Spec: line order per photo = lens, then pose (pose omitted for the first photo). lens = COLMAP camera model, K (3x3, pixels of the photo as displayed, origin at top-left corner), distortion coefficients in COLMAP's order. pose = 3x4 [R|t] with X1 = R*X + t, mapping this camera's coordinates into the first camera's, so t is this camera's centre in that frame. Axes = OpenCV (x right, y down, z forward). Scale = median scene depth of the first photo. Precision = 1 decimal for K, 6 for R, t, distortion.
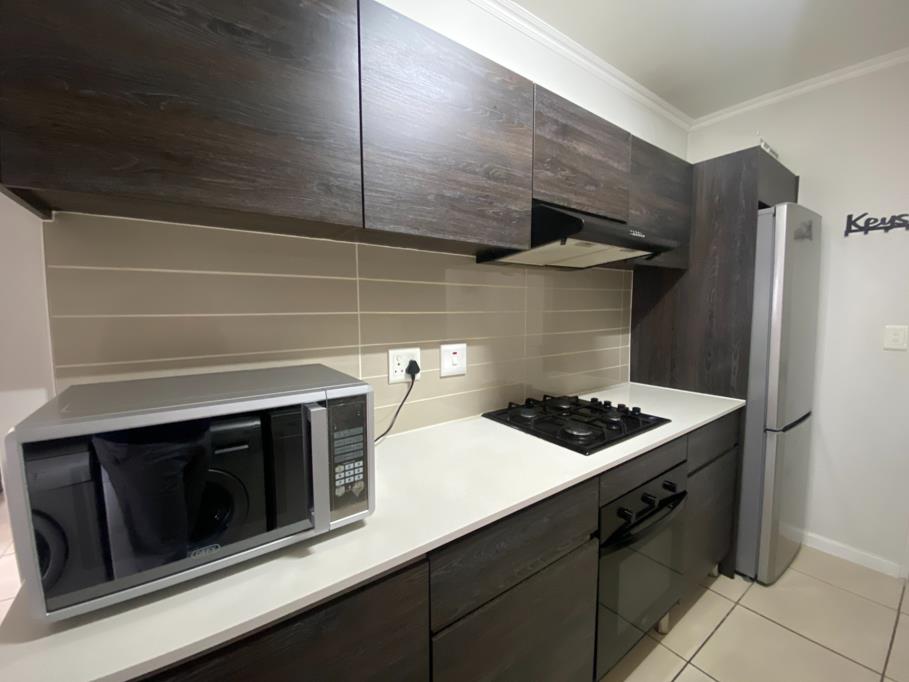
lens RADIAL K [[371.1, 0, 454.5], [0, 371.1, 341.0], [0, 0, 1]] dist [0.000311, -0.015920]
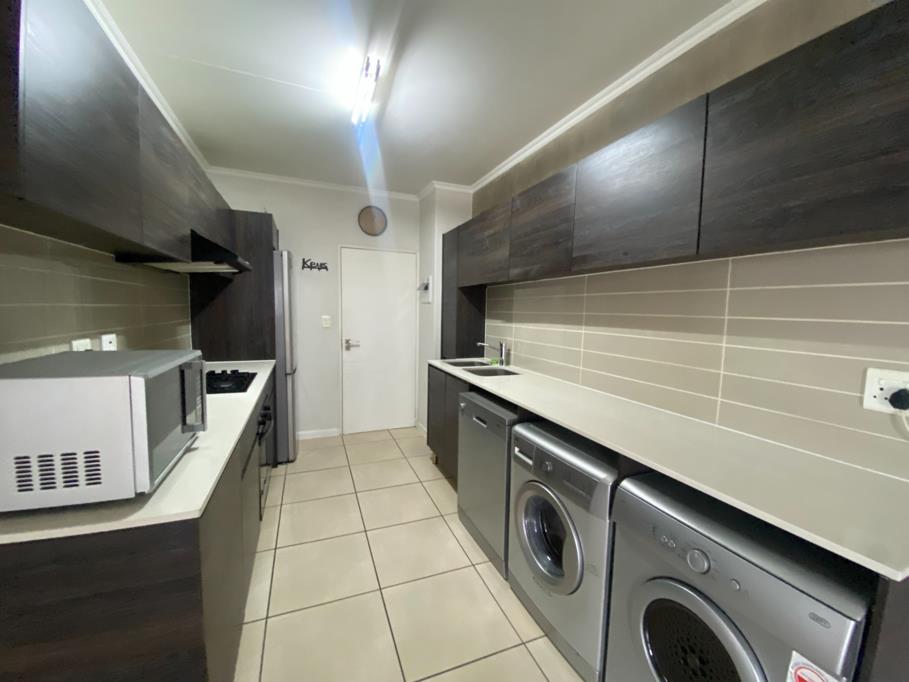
lens RADIAL K [[371.1, 0, 454.5], [0, 371.1, 341.0], [0, 0, 1]] dist [0.000311, -0.015920]
pose [[0.217866, -0.067284, 0.973657, -0.690577], [0.057133, 0.996789, 0.056098, 0.021923], [-0.974305, 0.043406, 0.221011, -0.198393]]
